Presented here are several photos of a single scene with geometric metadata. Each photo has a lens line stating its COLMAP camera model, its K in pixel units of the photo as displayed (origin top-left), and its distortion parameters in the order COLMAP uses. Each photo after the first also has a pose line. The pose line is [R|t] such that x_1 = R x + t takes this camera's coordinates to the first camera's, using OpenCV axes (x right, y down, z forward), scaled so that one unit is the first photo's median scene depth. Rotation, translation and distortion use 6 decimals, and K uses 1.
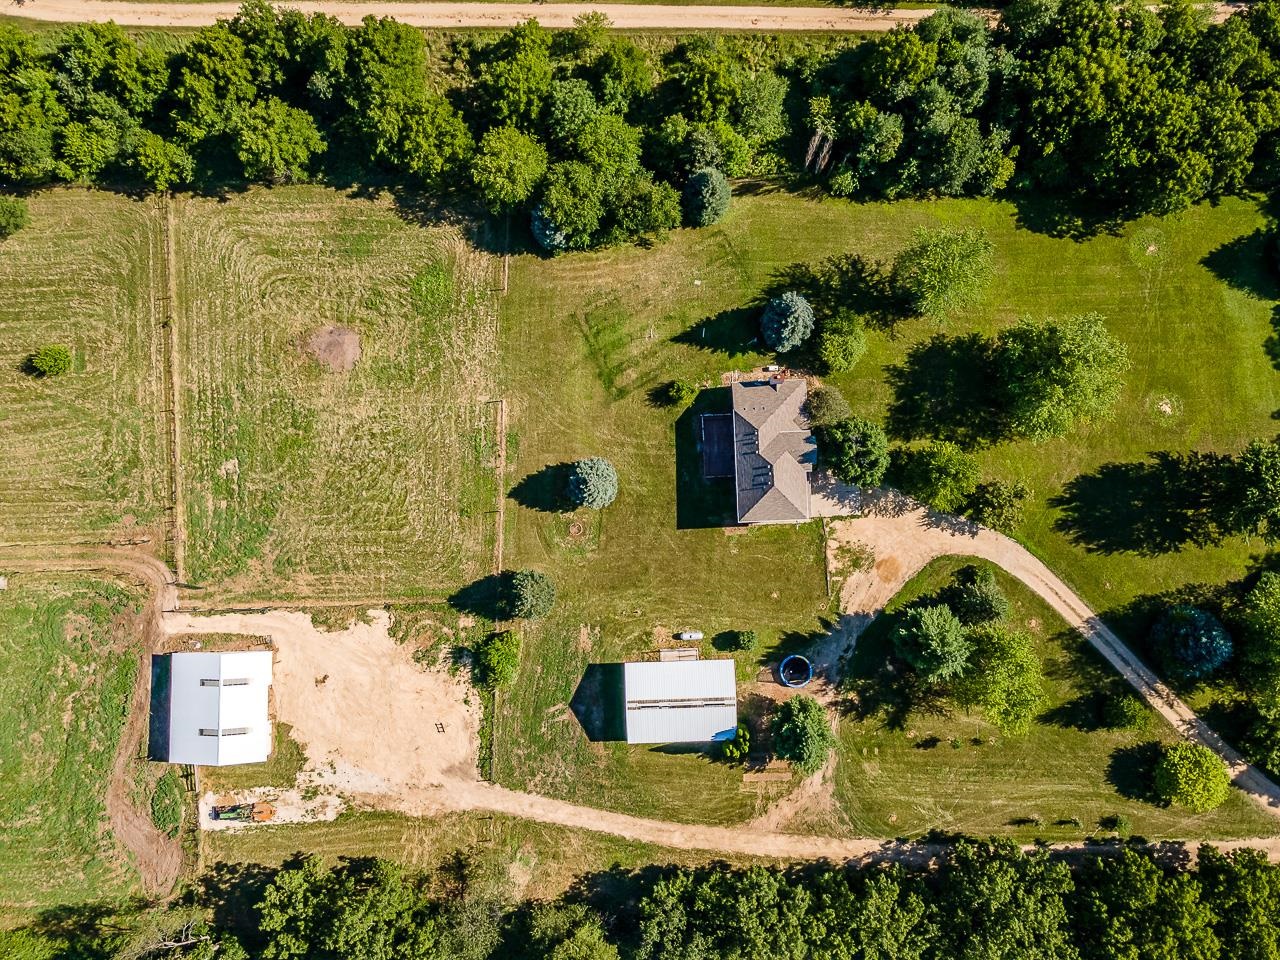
lens RADIAL K [[960.4, 0, 671.8], [0, 960.4, 483.0], [0, 0, 1]] dist [0.035747, 0.017408]
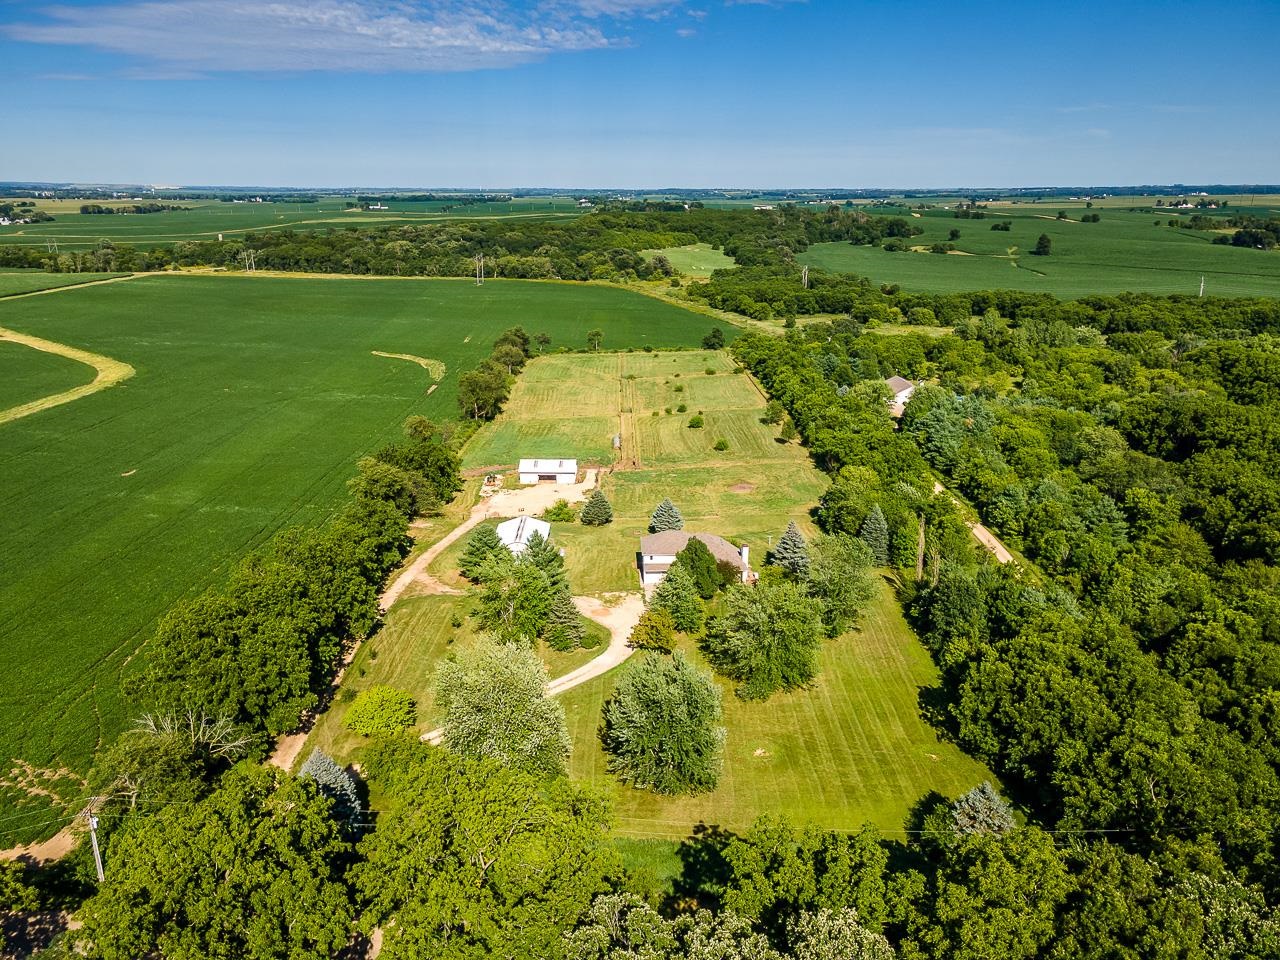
lens RADIAL K [[1002.4, 0, 640.0], [0, 1002.4, 480.0], [0, 0, 1]] dist [0.035343, 0.001709]
pose [[-0.012772, 0.250127, -0.968129, 1.437058], [-0.998388, 0.050360, 0.026183, -0.001460], [0.055304, 0.966903, 0.249080, 0.525394]]
